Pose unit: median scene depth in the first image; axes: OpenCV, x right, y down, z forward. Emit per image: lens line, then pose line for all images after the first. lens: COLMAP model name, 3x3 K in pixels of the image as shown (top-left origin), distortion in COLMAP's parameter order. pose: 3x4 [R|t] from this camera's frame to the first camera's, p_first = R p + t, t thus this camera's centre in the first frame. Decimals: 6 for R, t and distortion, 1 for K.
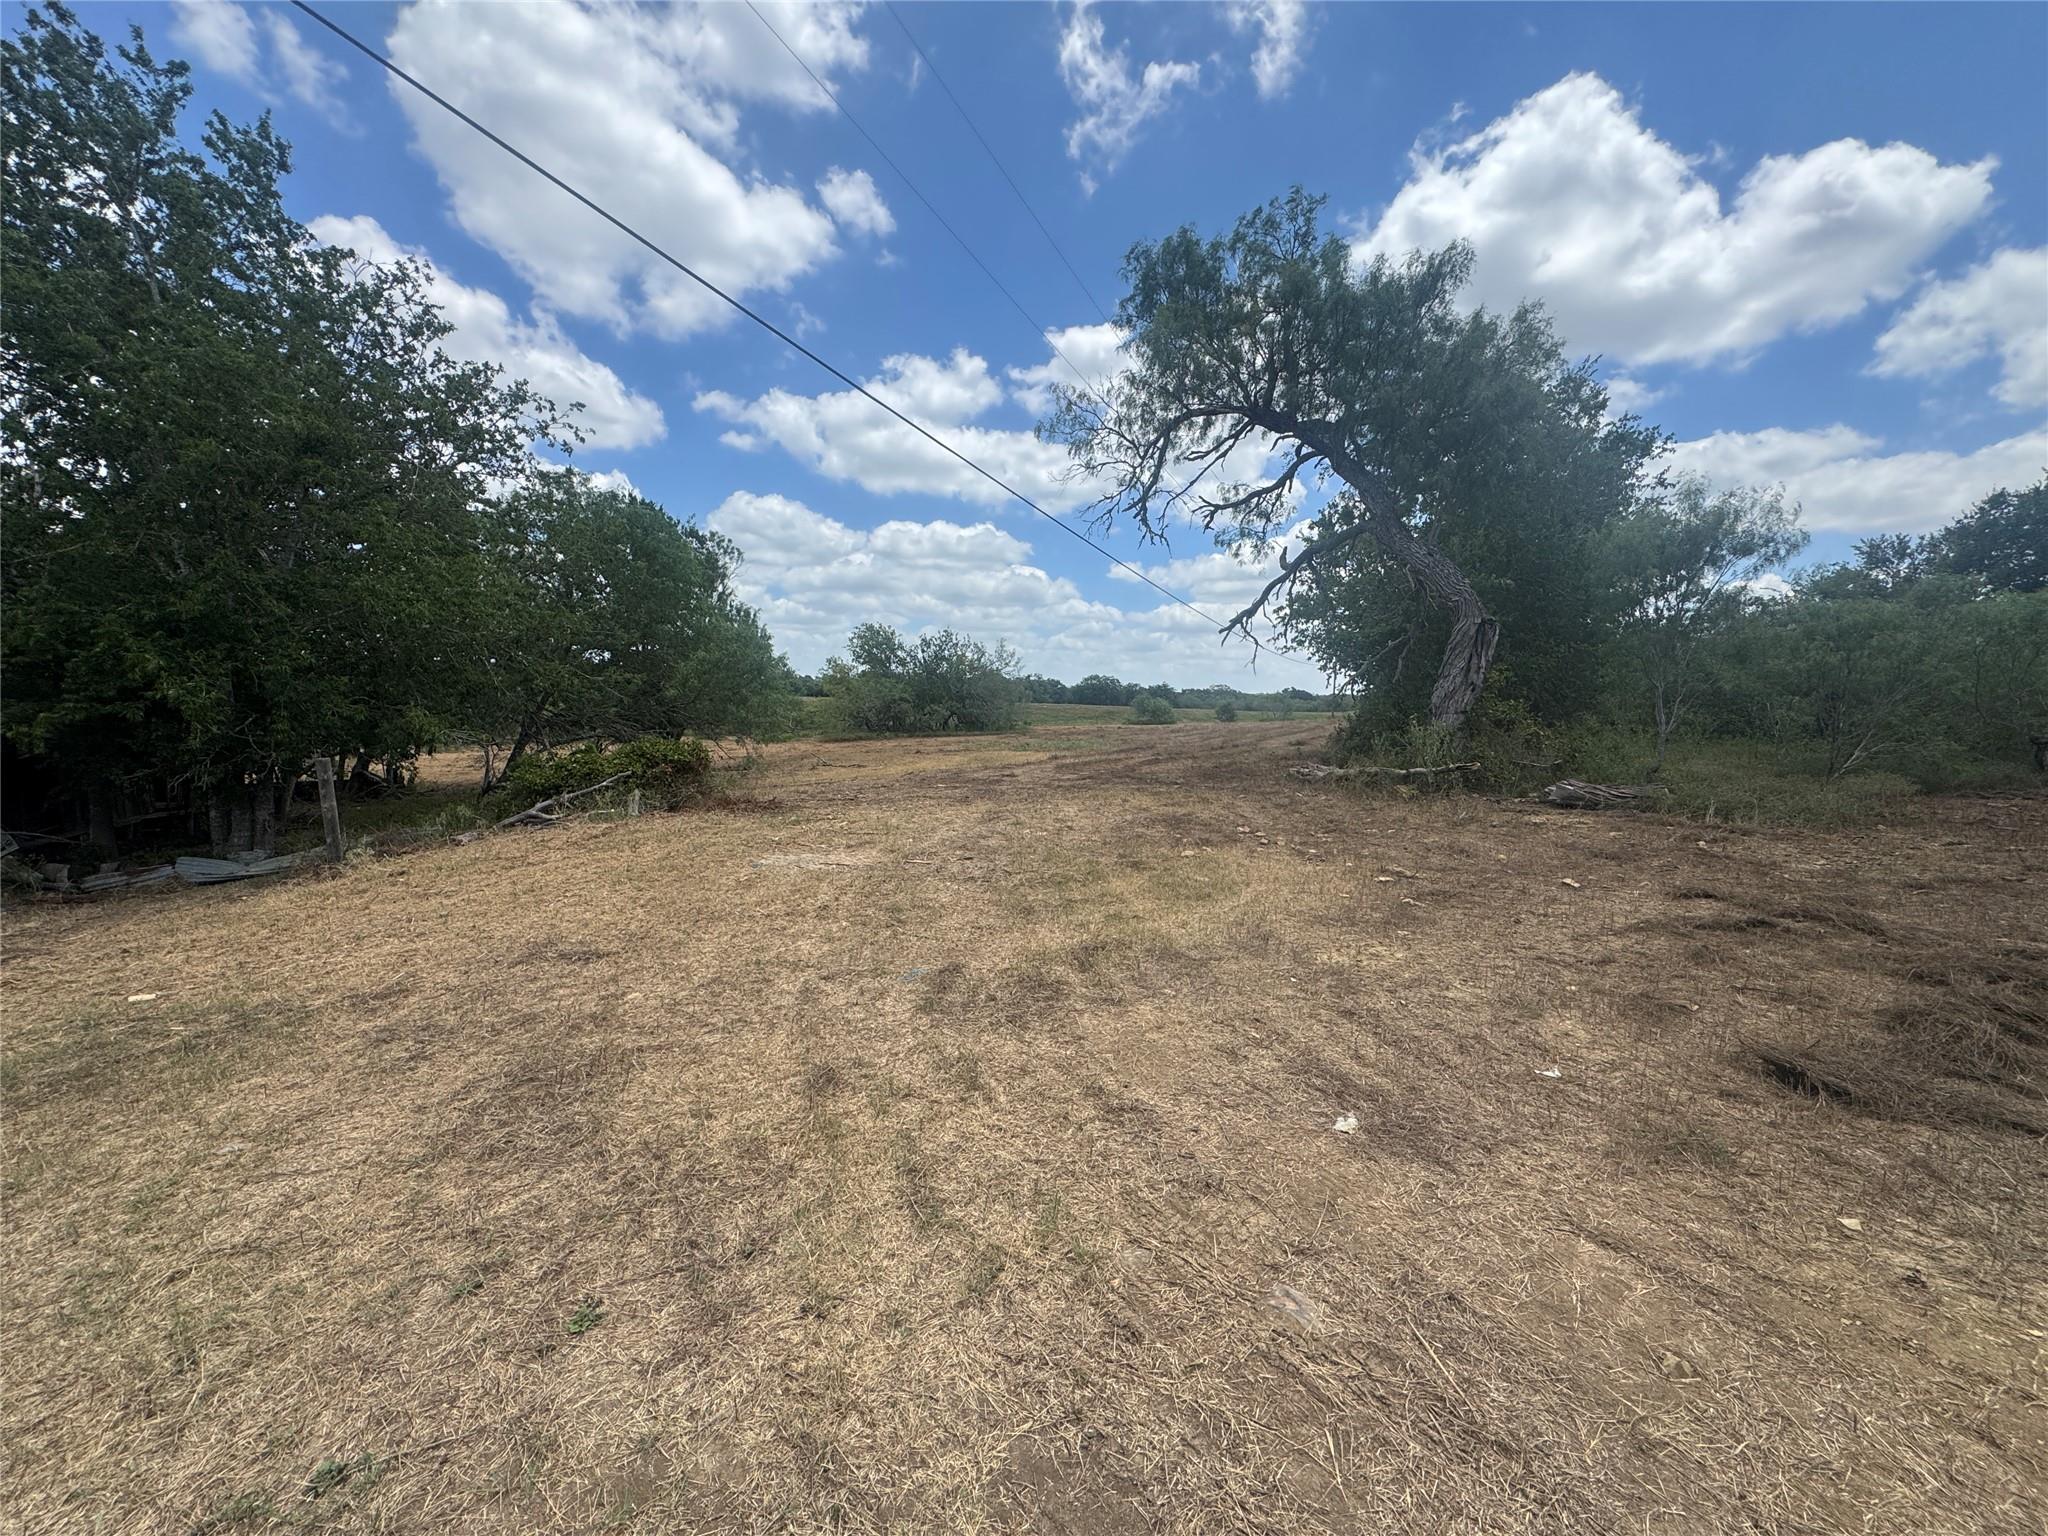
lens RADIAL K [[826.8, 0, 1022.5], [0, 826.8, 767.6], [0, 0, 1]] dist [0.014475, -0.000076]
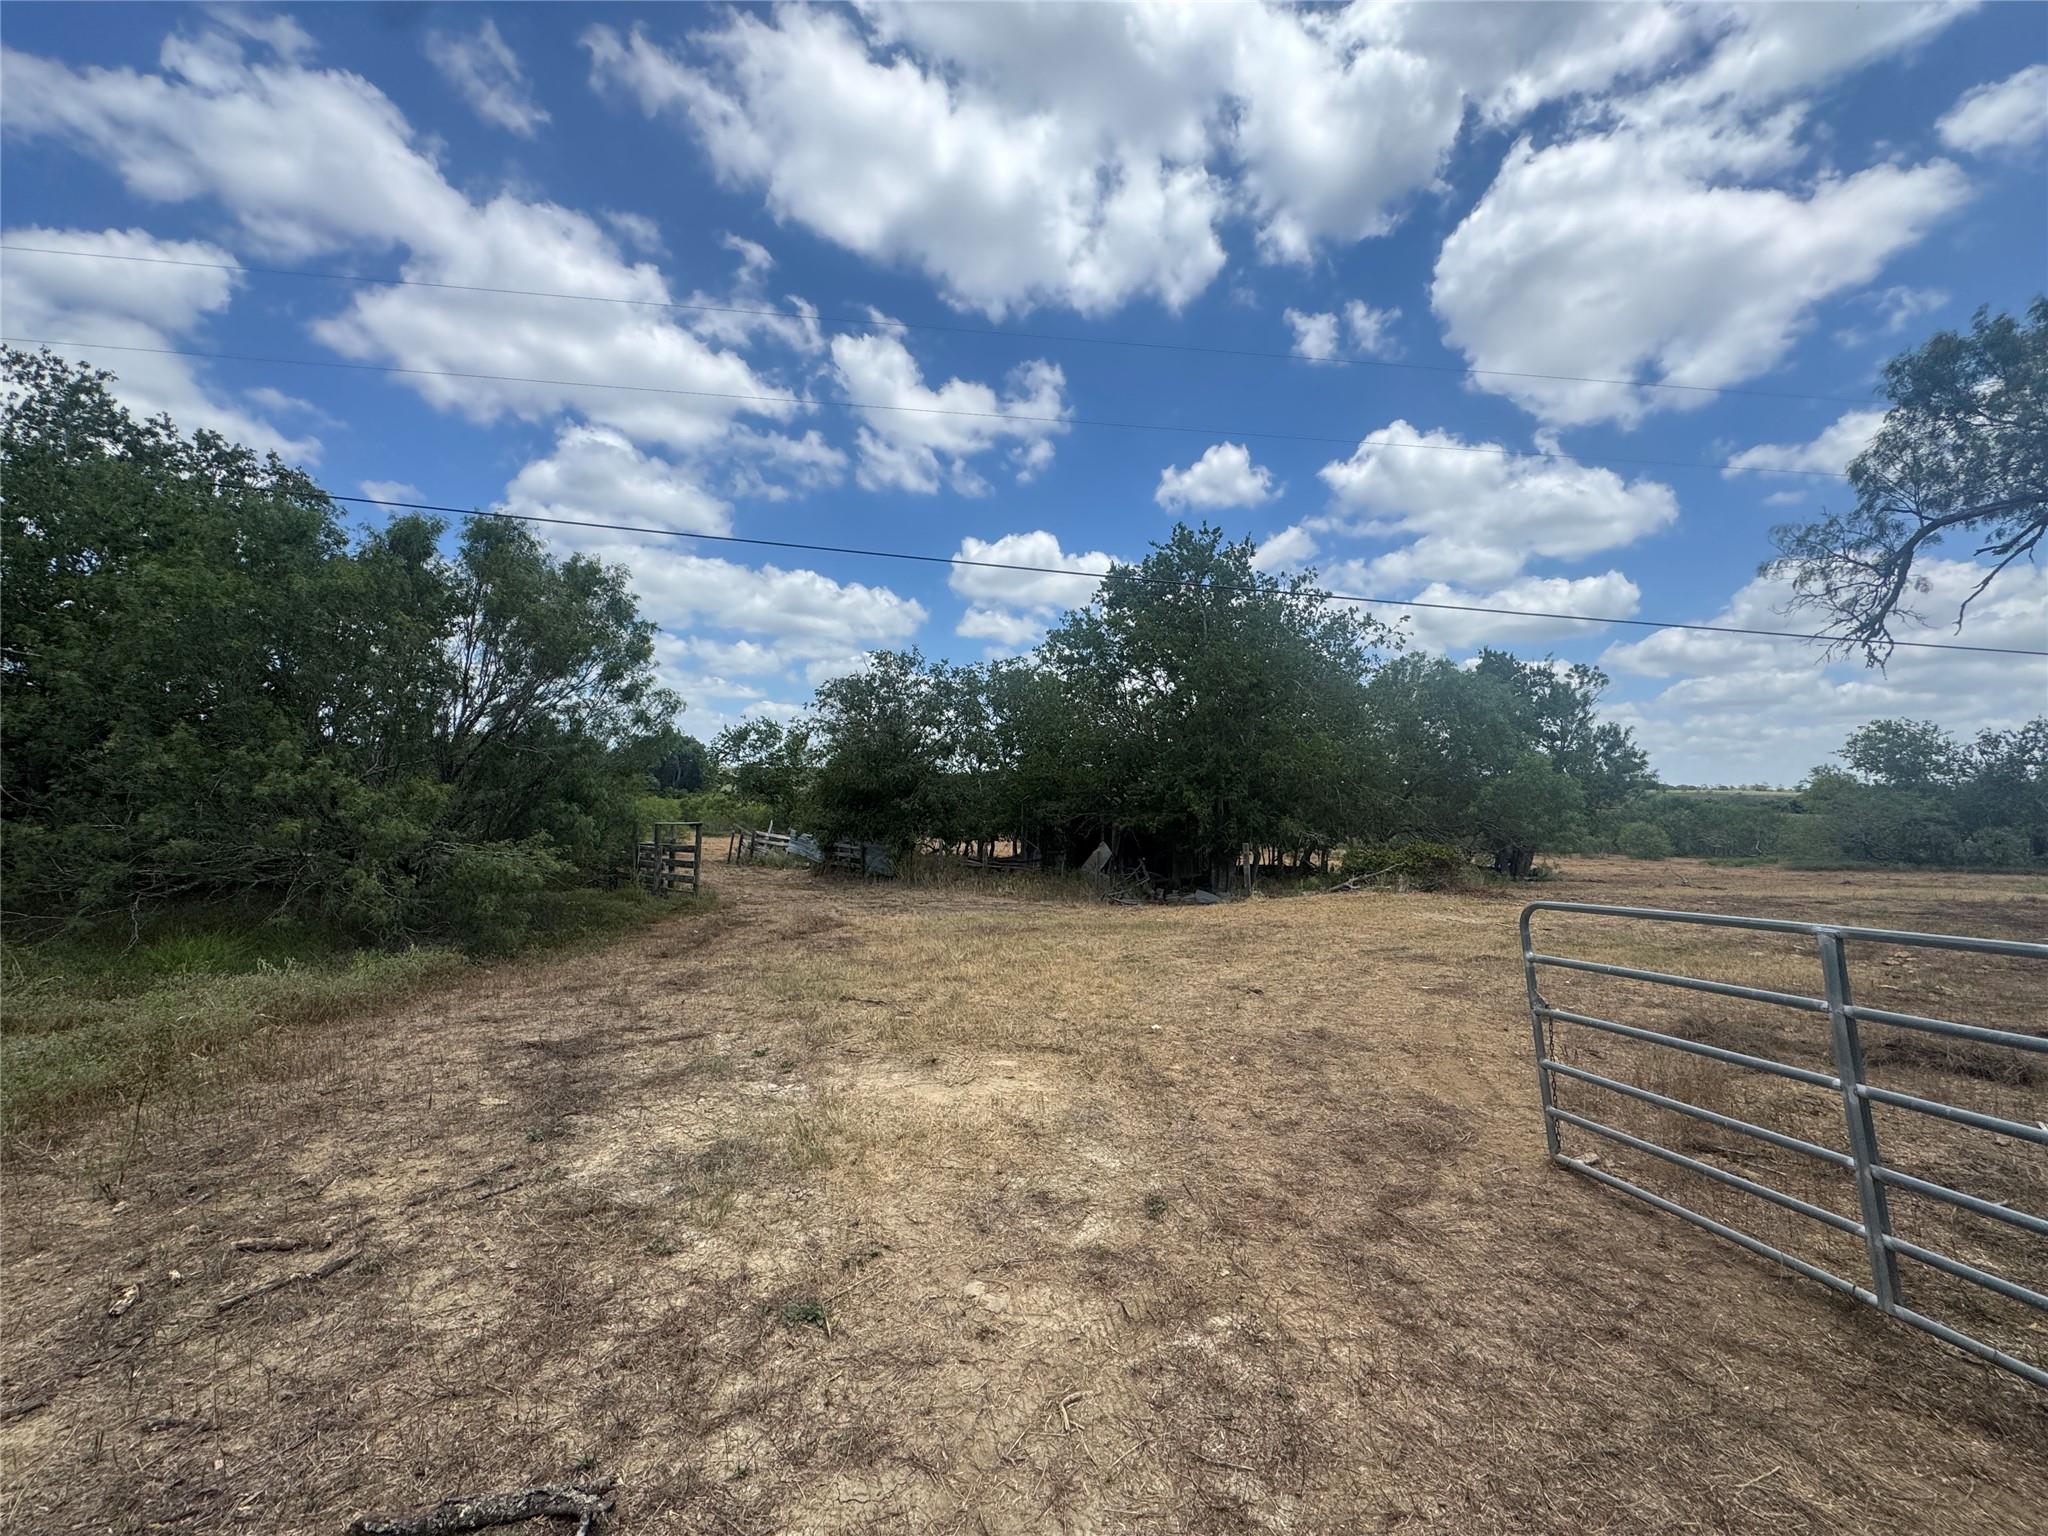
lens RADIAL K [[921.3, 0, 1033.7], [0, 921.3, 774.5], [0, 0, 1]] dist [0.001158, 0.000123]
pose [[0.497303, -0.024090, -0.867242, 0.086607], [-0.082949, 0.993715, -0.075168, 0.003508], [0.863603, 0.109318, 0.492179, -0.055015]]
